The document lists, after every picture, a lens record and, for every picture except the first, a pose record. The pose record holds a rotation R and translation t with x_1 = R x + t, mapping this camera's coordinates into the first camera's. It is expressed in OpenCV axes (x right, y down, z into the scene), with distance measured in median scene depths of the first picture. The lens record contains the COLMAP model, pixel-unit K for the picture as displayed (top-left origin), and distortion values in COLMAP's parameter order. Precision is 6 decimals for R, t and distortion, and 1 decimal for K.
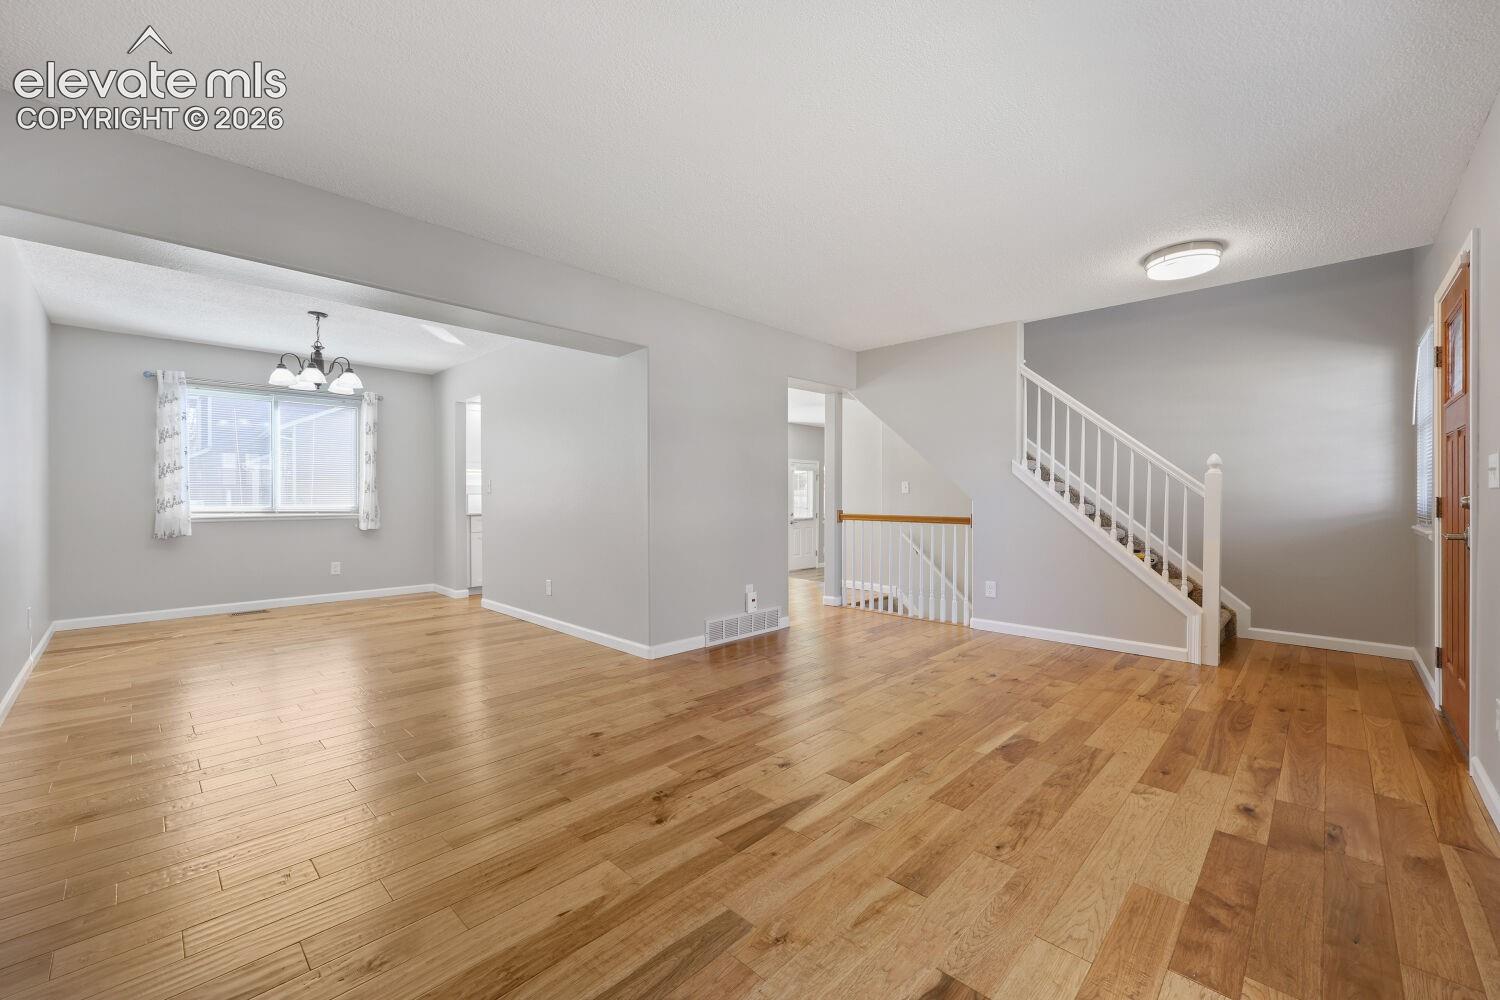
lens RADIAL K [[603.5, 0, 749.0], [0, 603.5, 492.5], [0, 0, 1]] dist [-0.000999, -0.000021]
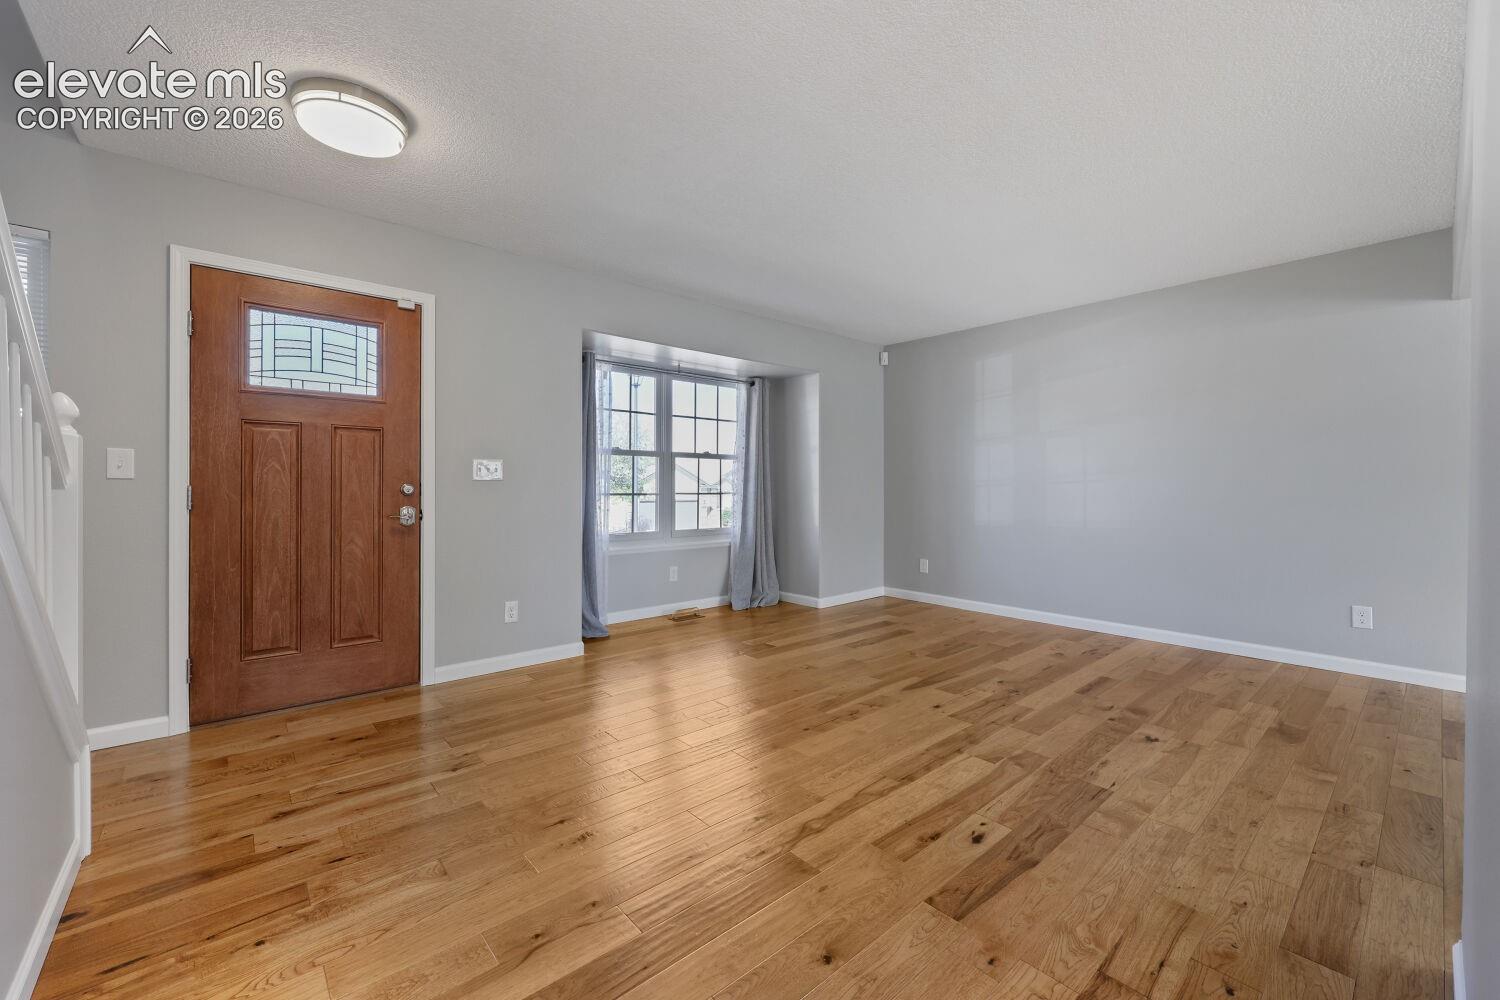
lens RADIAL K [[603.5, 0, 749.0], [0, 603.5, 492.5], [0, 0, 1]] dist [-0.000999, -0.000021]
pose [[-0.995905, -0.000555, 0.090406, 0.163631], [-0.000072, 0.999986, 0.005340, 0.006781], [-0.090408, 0.005311, -0.995891, 1.134827]]
